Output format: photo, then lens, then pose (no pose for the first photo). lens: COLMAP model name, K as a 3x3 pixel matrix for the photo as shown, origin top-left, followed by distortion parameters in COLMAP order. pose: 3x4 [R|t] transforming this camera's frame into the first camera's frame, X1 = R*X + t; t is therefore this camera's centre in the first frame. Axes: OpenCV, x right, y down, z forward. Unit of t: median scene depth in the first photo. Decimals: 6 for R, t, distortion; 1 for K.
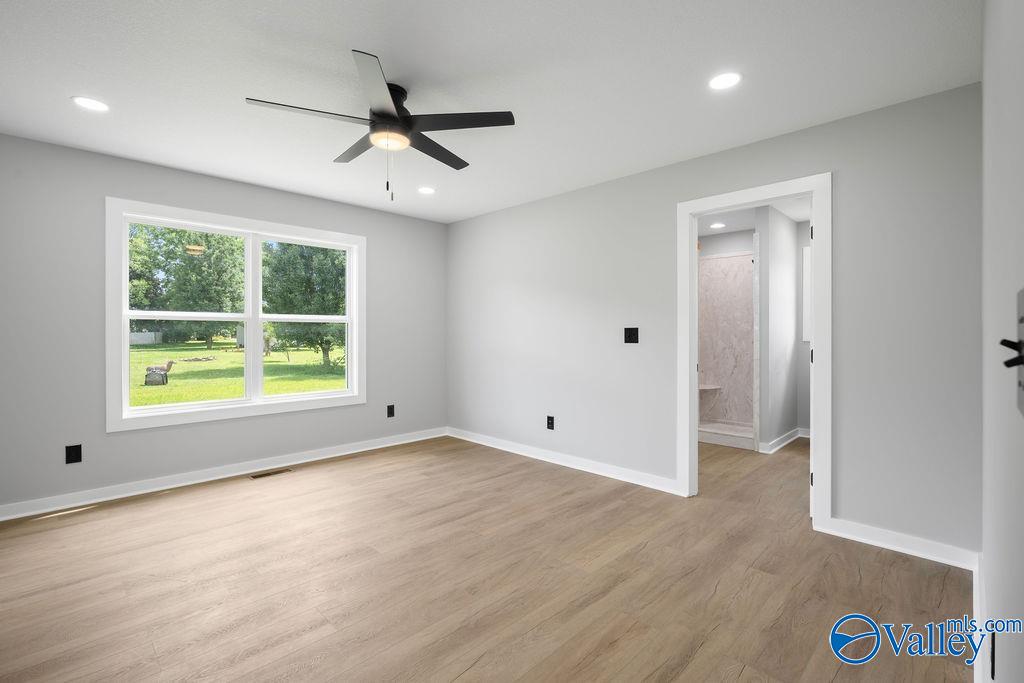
lens RADIAL K [[463.9, 0, 512.3], [0, 463.9, 332.1], [0, 0, 1]] dist [-0.000803, -0.000180]
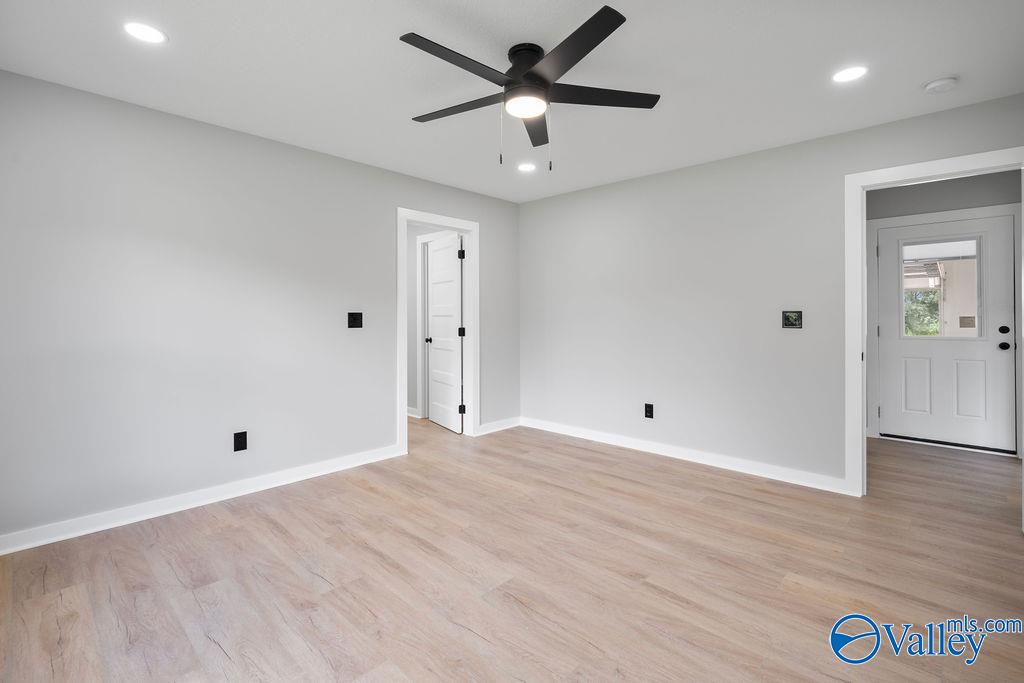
lens RADIAL K [[463.9, 0, 512.3], [0, 463.9, 332.1], [0, 0, 1]] dist [-0.000803, -0.000180]
pose [[-0.022841, -0.034041, 0.999159, -0.787634], [-0.002668, 0.999419, 0.033989, -0.004485], [-0.999736, -0.001890, -0.022919, 0.712634]]
